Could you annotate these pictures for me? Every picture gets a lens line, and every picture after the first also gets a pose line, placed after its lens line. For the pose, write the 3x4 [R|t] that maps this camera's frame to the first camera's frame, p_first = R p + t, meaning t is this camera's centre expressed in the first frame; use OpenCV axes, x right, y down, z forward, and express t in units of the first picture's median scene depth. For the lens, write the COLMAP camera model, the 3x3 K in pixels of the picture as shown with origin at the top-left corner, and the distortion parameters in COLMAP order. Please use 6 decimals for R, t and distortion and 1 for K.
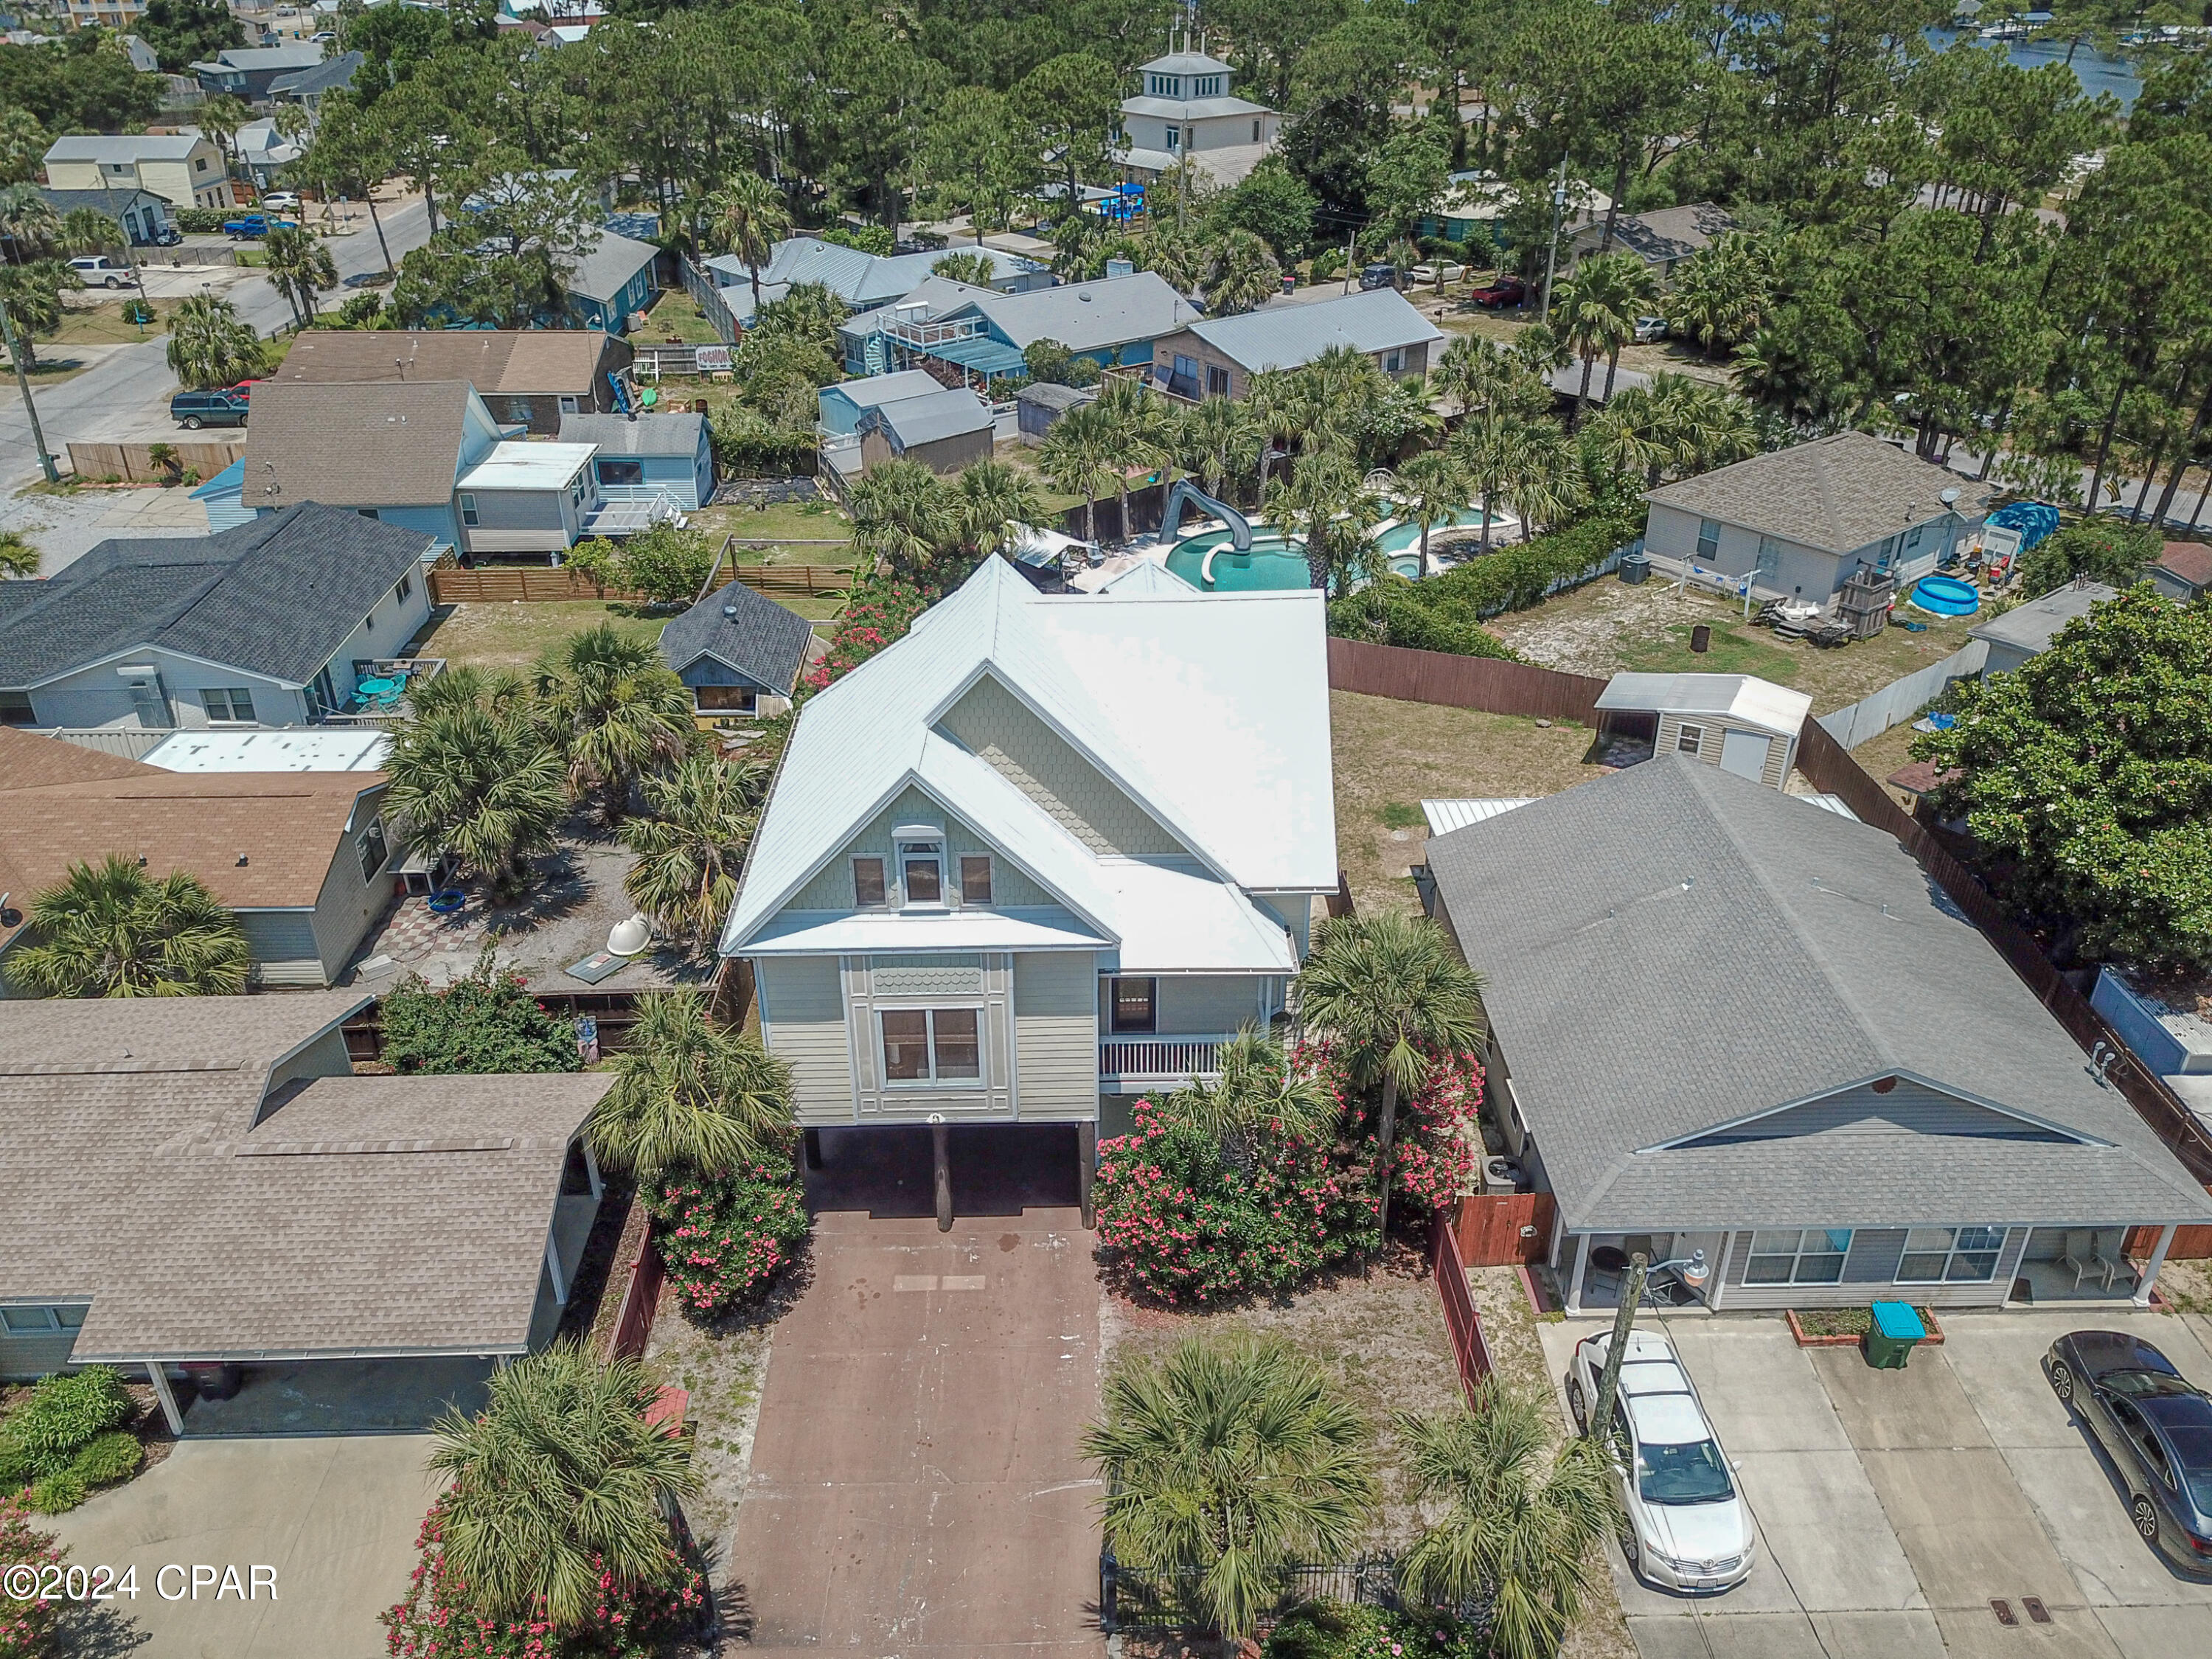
lens RADIAL K [[1702.8, 0, 1106.0], [0, 1702.8, 829.5], [0, 0, 1]] dist [0.008521, -0.006804]
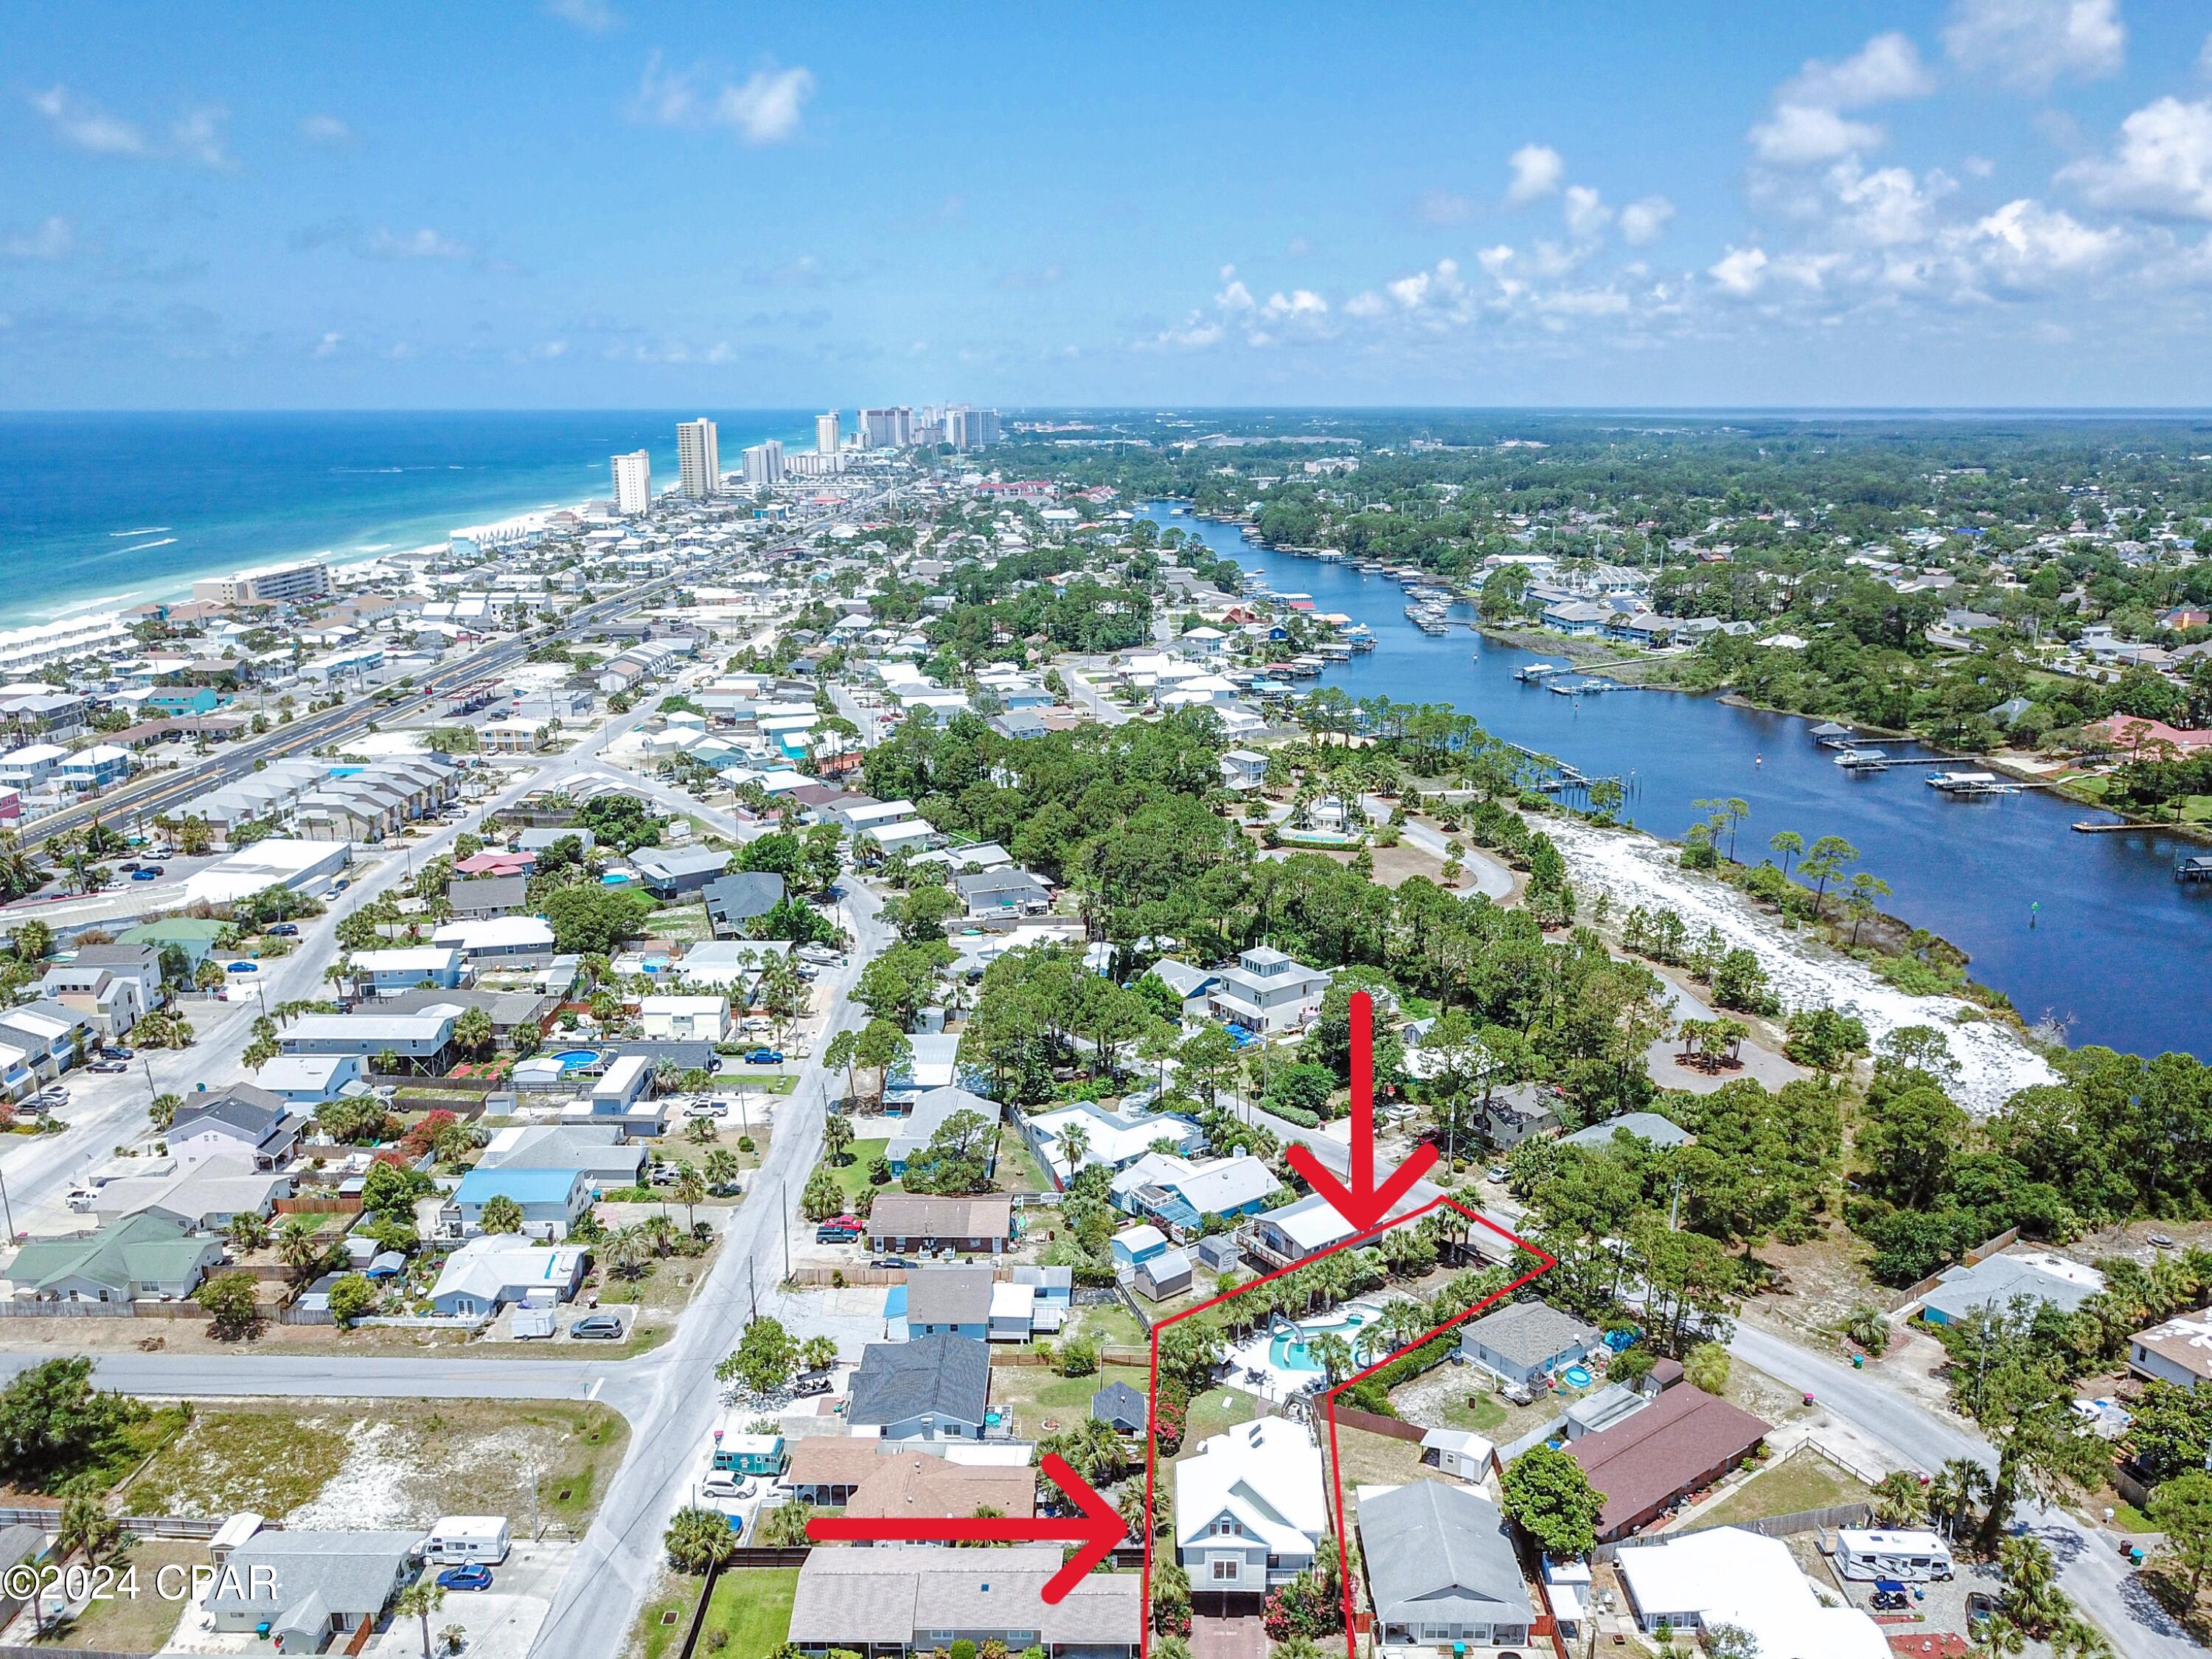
lens RADIAL K [[1702.8, 0, 1106.0], [0, 1702.8, 829.5], [0, 0, 1]] dist [0.008521, -0.006804]
pose [[0.999300, 0.010154, -0.036012, -0.254690], [-0.018863, 0.967930, -0.250512, -0.557337], [0.032313, 0.251016, 0.967443, -3.375624]]
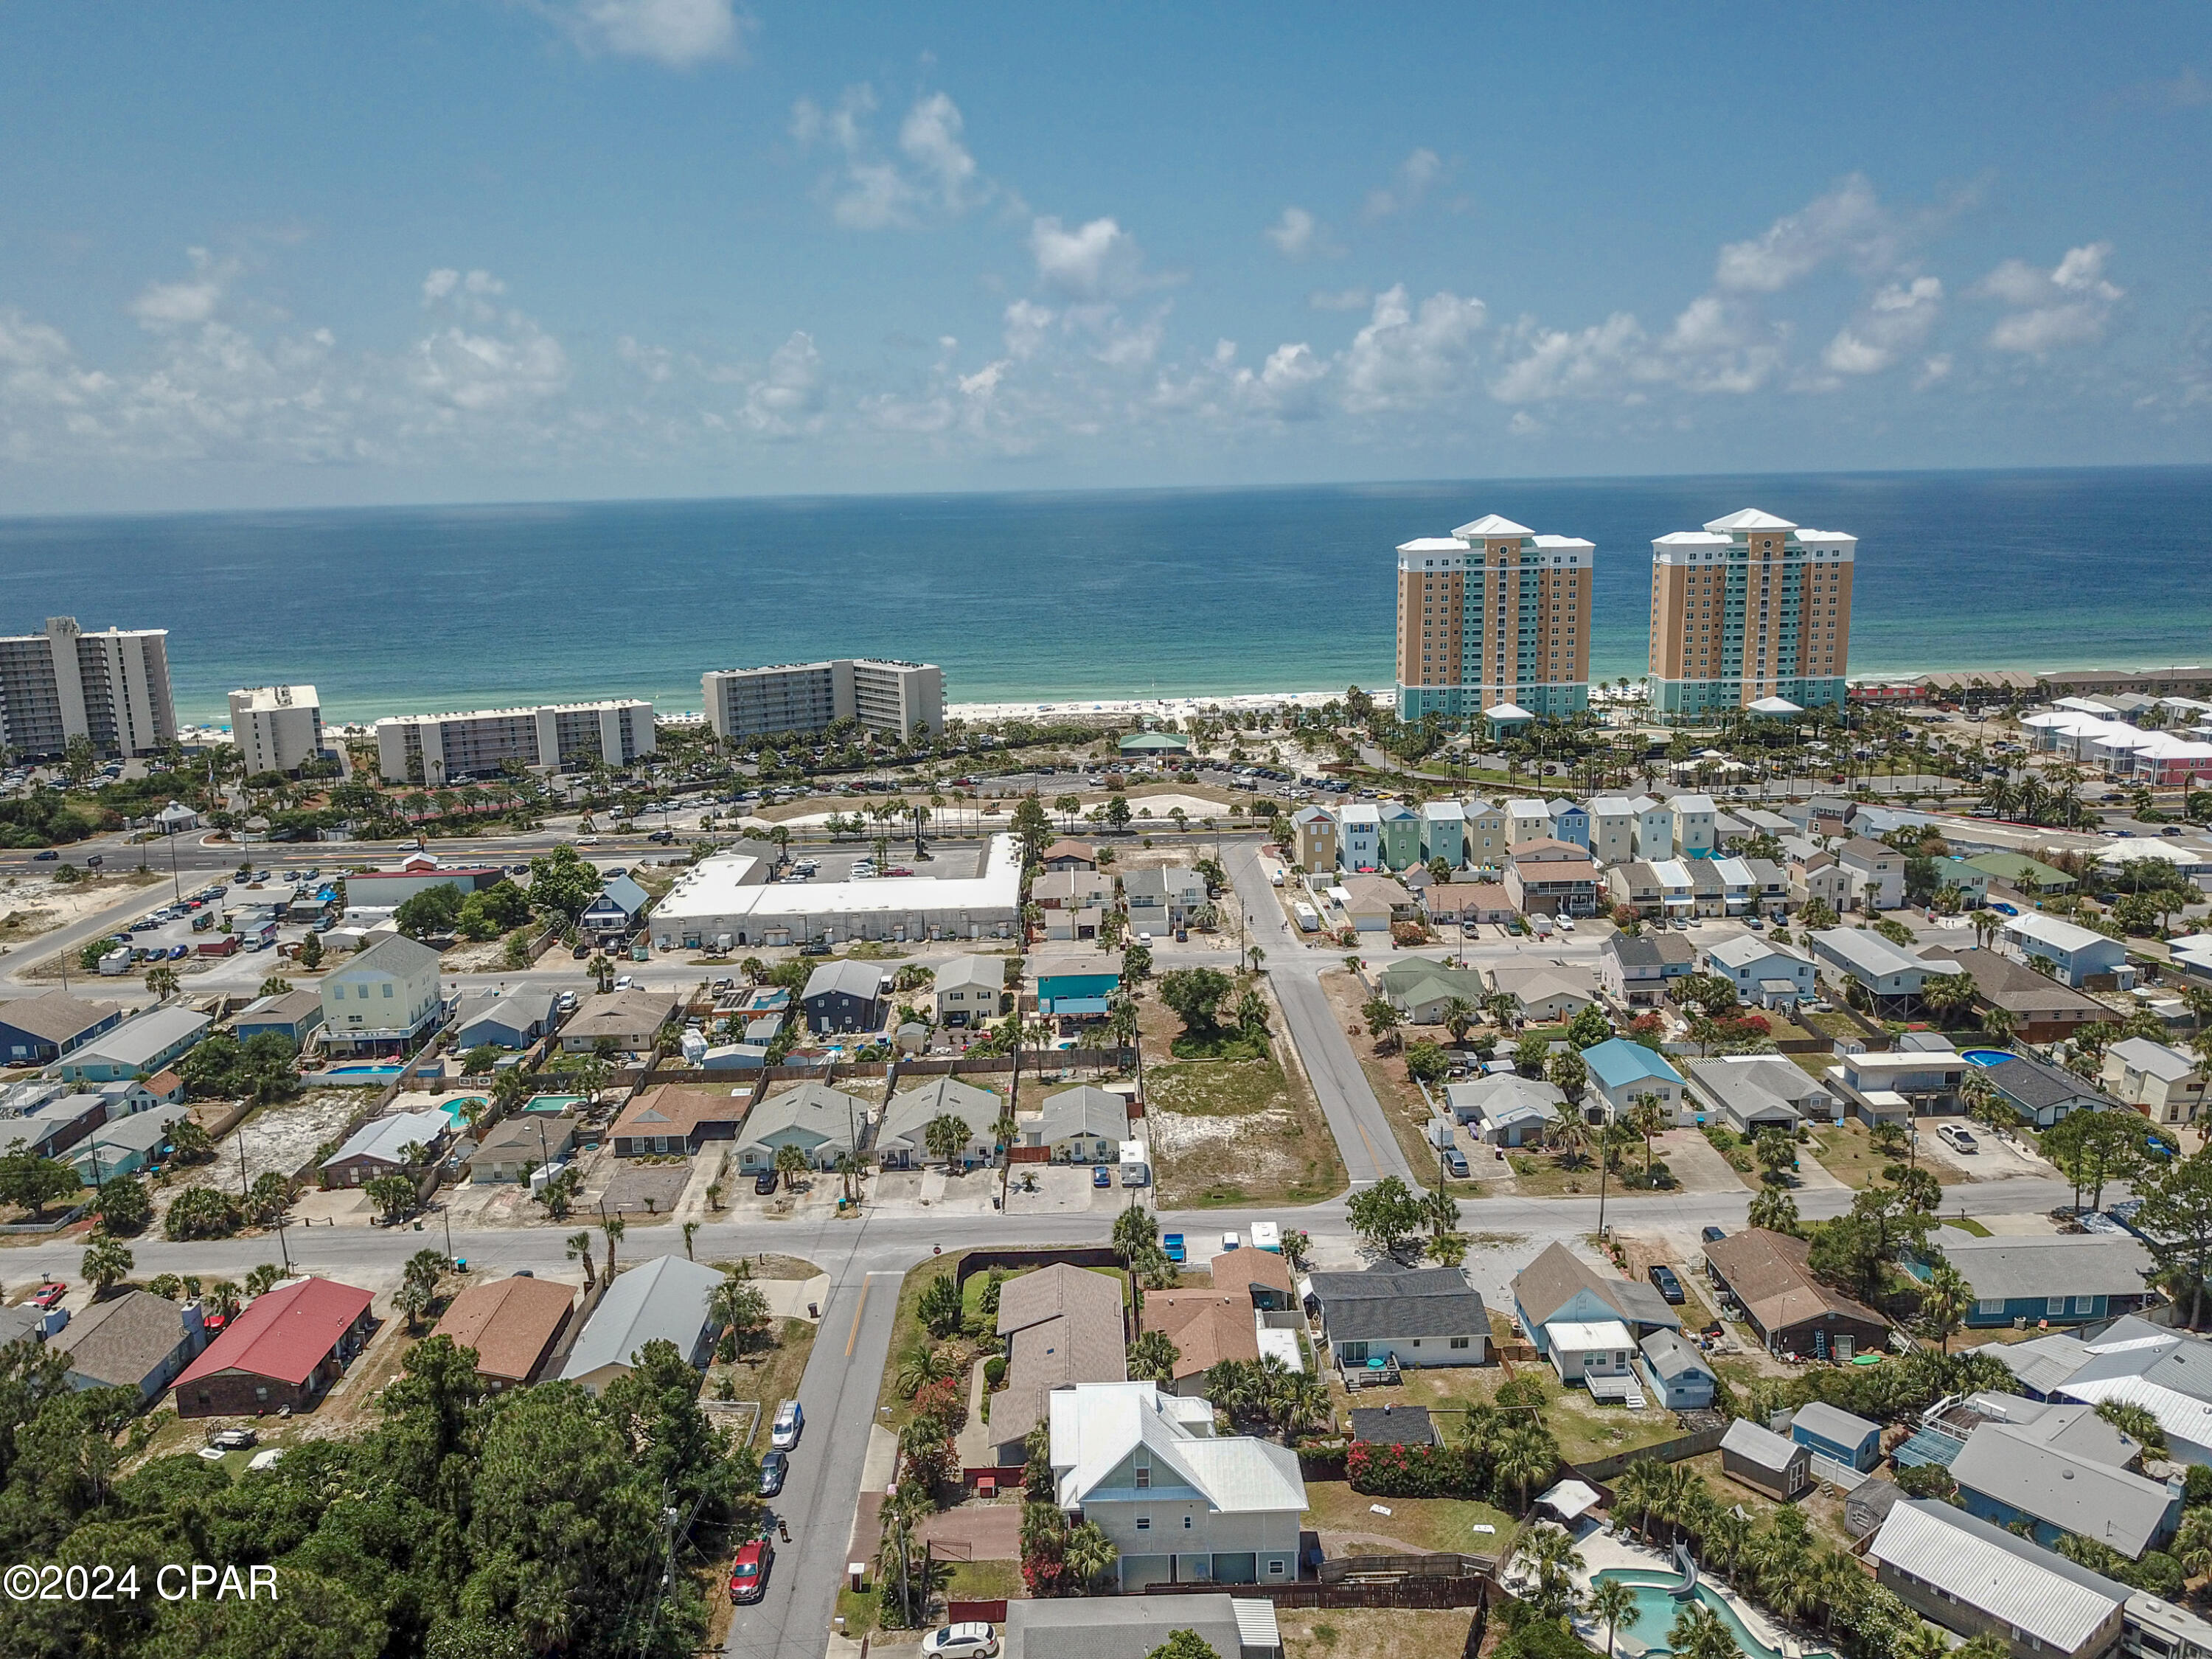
lens RADIAL K [[1702.8, 0, 1106.0], [0, 1702.8, 829.5], [0, 0, 1]] dist [0.008521, -0.006804]
pose [[-0.008634, 0.202348, -0.979276, 3.214041], [-0.458837, 0.869328, 0.183675, -1.793390], [0.888478, 0.450914, 0.085339, 0.140940]]
